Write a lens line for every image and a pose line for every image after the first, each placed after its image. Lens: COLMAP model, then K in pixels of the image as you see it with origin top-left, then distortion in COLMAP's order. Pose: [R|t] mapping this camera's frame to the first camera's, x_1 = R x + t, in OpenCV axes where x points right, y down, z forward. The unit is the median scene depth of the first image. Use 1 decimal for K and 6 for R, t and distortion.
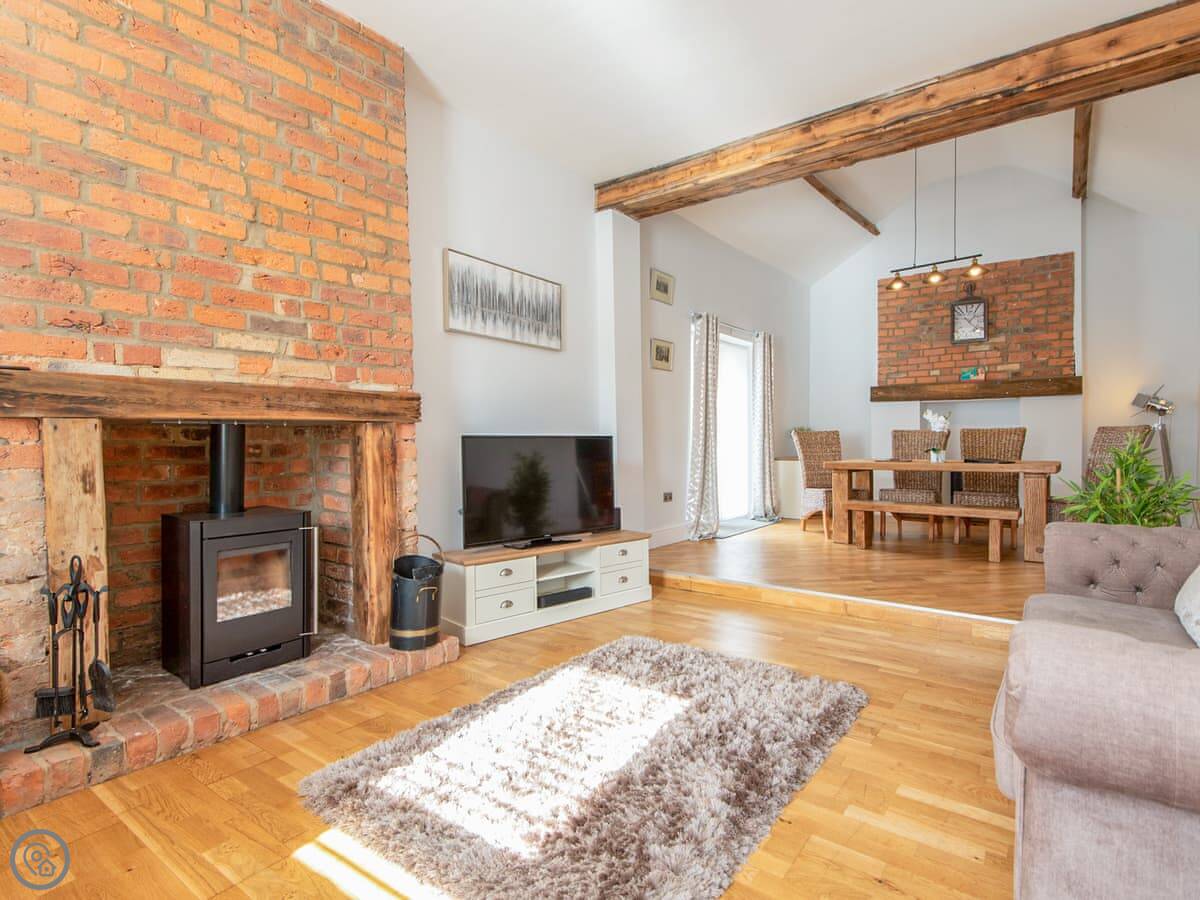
lens RADIAL K [[597.6, 0, 642.6], [0, 597.6, 448.3], [0, 0, 1]] dist [0.009634, -0.007458]
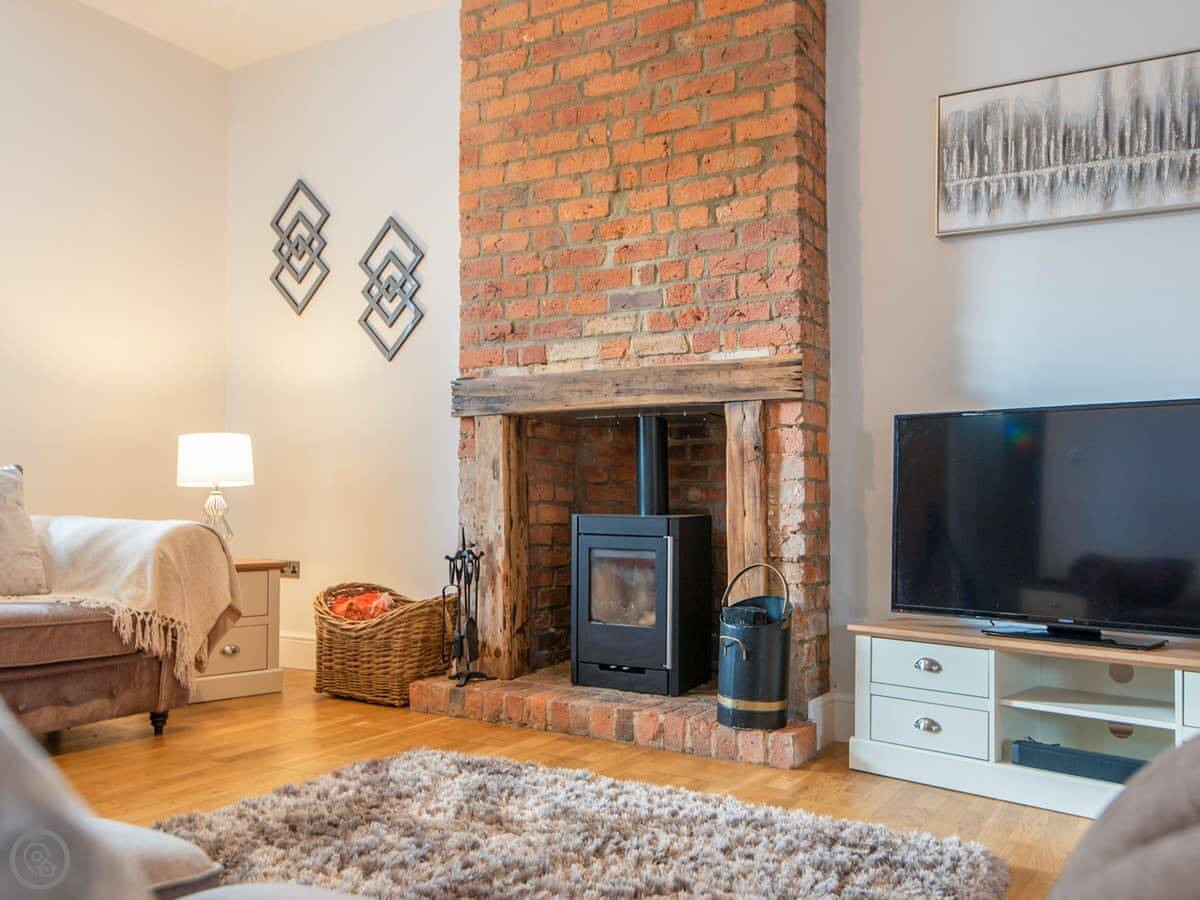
lens RADIAL K [[1047.4, 0, 609.6], [0, 1047.4, 479.4], [0, 0, 1]] dist [0.041376, -0.054737]
pose [[0.090418, -0.009610, -0.995858, 0.808099], [-0.019379, 0.999747, -0.011407, 0.067692], [0.995715, 0.020331, 0.090209, 0.739067]]
